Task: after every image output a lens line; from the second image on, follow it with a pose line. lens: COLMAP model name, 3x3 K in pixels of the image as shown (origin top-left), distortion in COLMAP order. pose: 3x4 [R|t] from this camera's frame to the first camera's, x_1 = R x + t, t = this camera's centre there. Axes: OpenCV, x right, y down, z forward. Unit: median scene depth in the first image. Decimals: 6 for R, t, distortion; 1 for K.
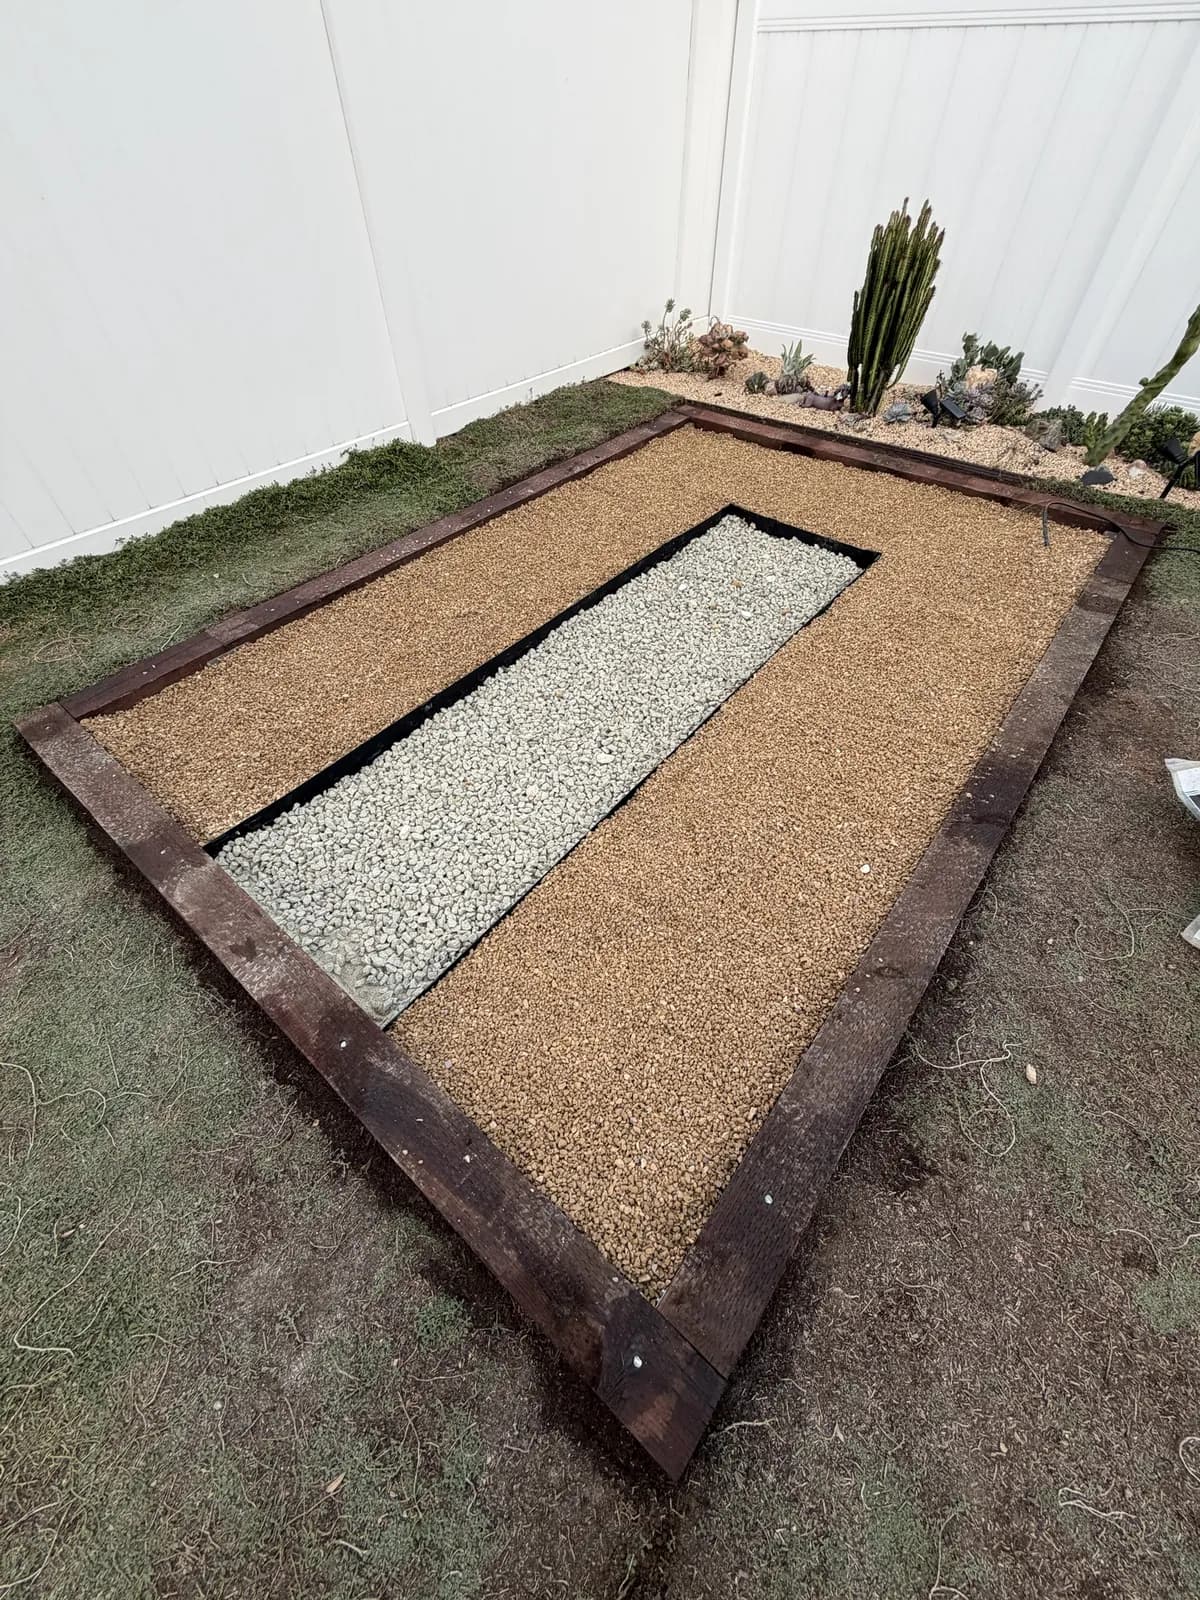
lens RADIAL K [[635.3, 0, 600.0], [0, 635.3, 800.0], [0, 0, 1]] dist [-0.000094, 0.000766]
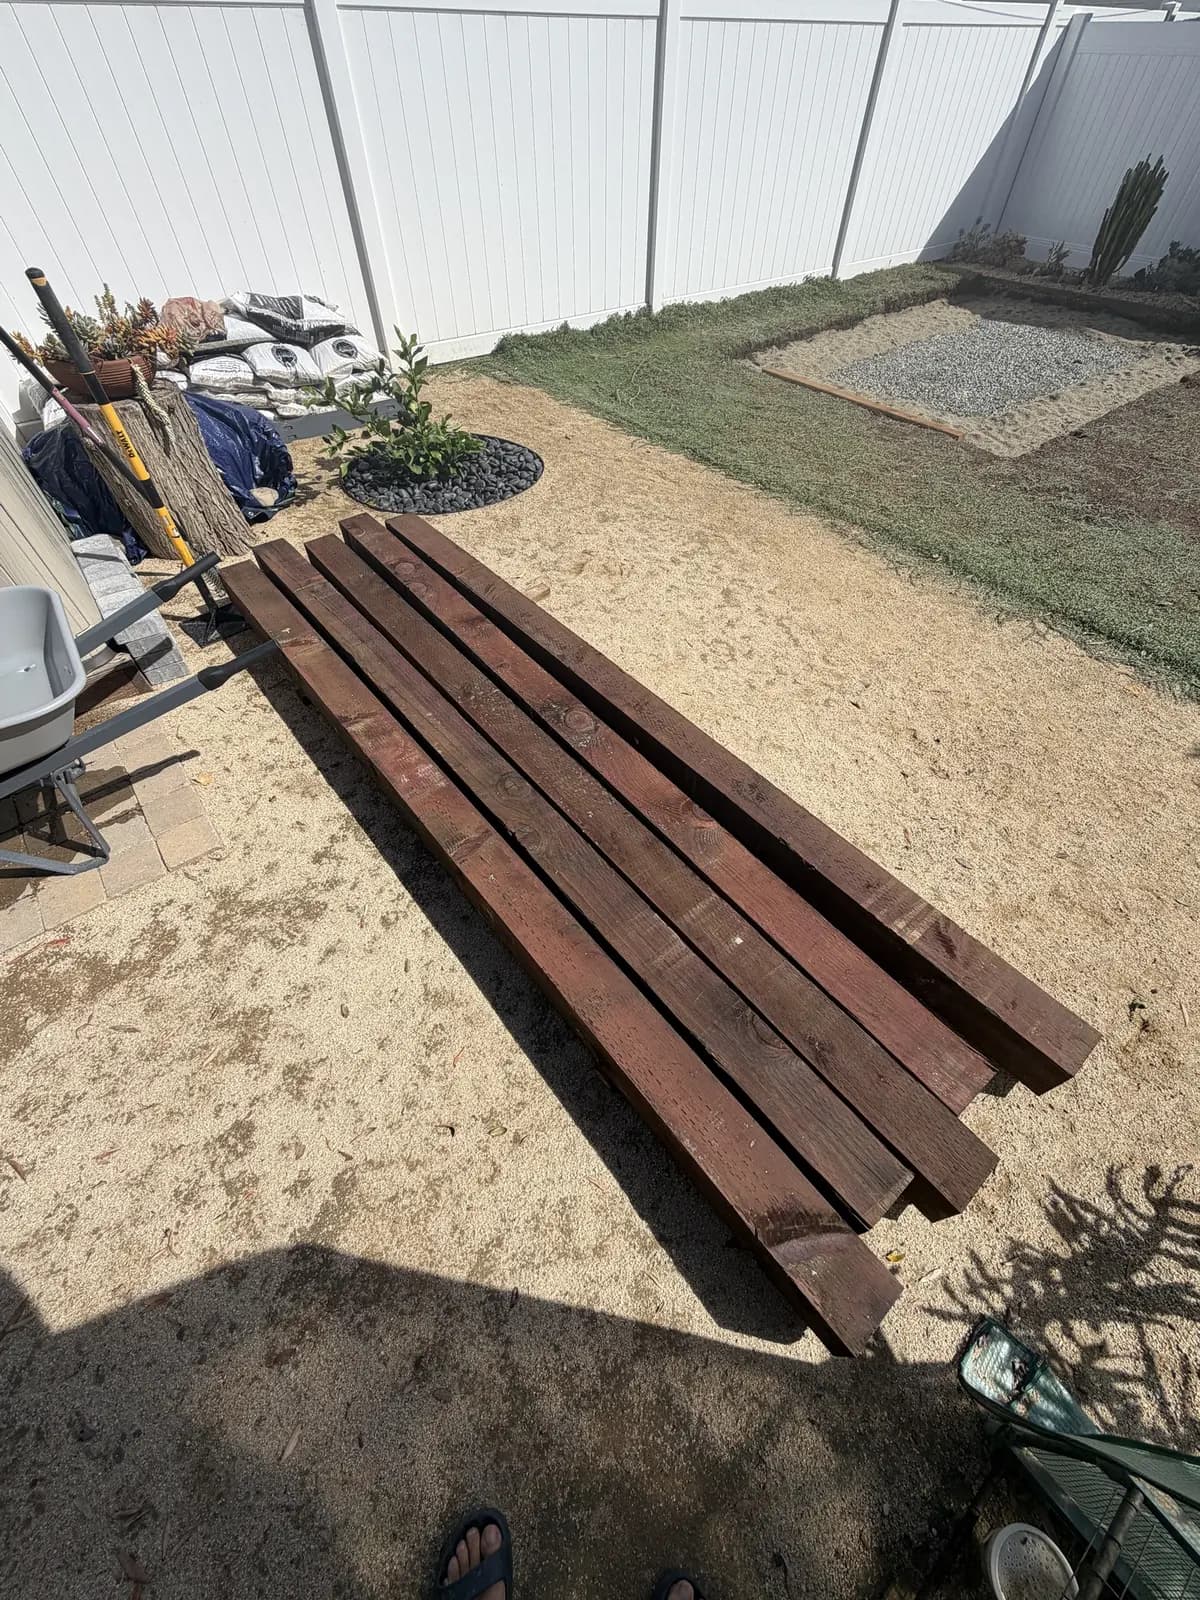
lens RADIAL K [[635.3, 0, 600.0], [0, 635.3, 800.0], [0, 0, 1]] dist [-0.000094, 0.000766]
pose [[0.973088, 0.181017, -0.142594, -0.402557], [-0.178237, 0.983463, 0.032139, 0.972783], [0.146053, -0.005859, 0.989259, -0.925509]]
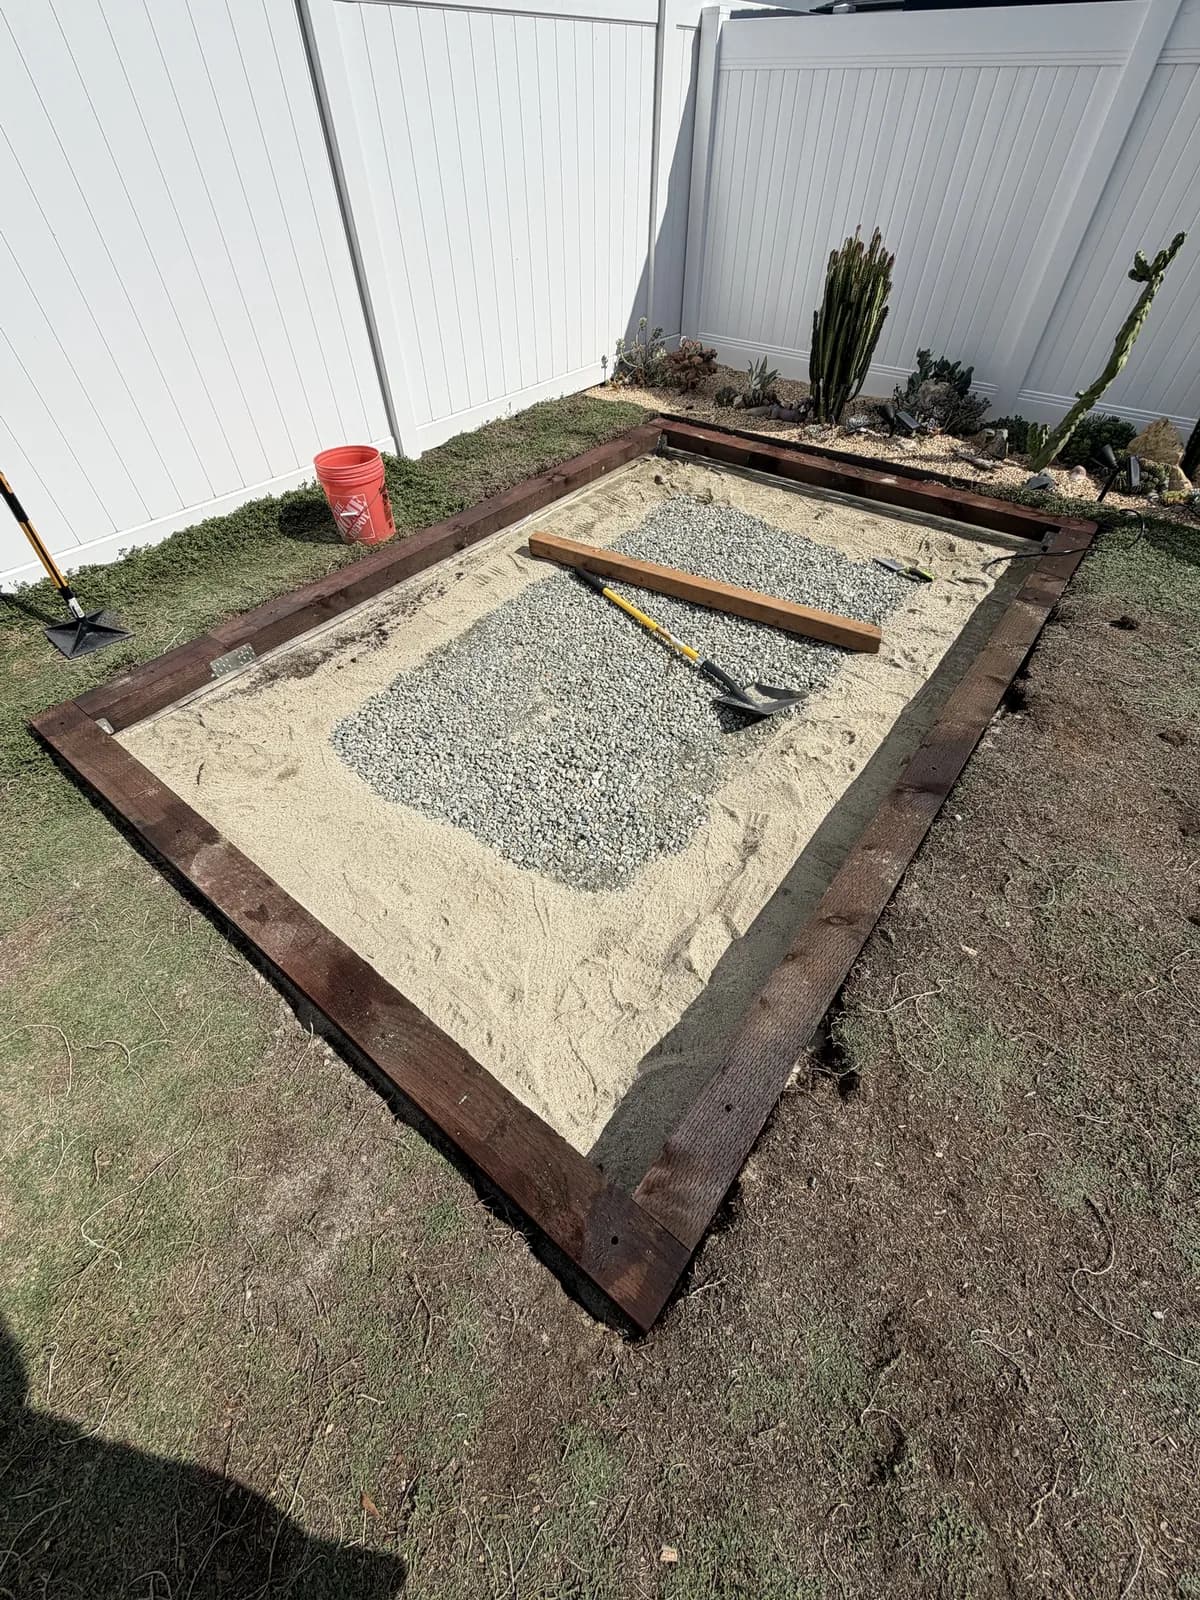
lens RADIAL K [[639.1, 0, 600.0], [0, 639.1, 800.0], [0, 0, 1]] dist [0.002573, -0.000044]
pose [[0.999655, -0.018726, 0.018400, 0.007409], [0.019009, 0.999702, -0.015296, 0.027985], [-0.018108, 0.015641, 0.999714, -0.053367]]
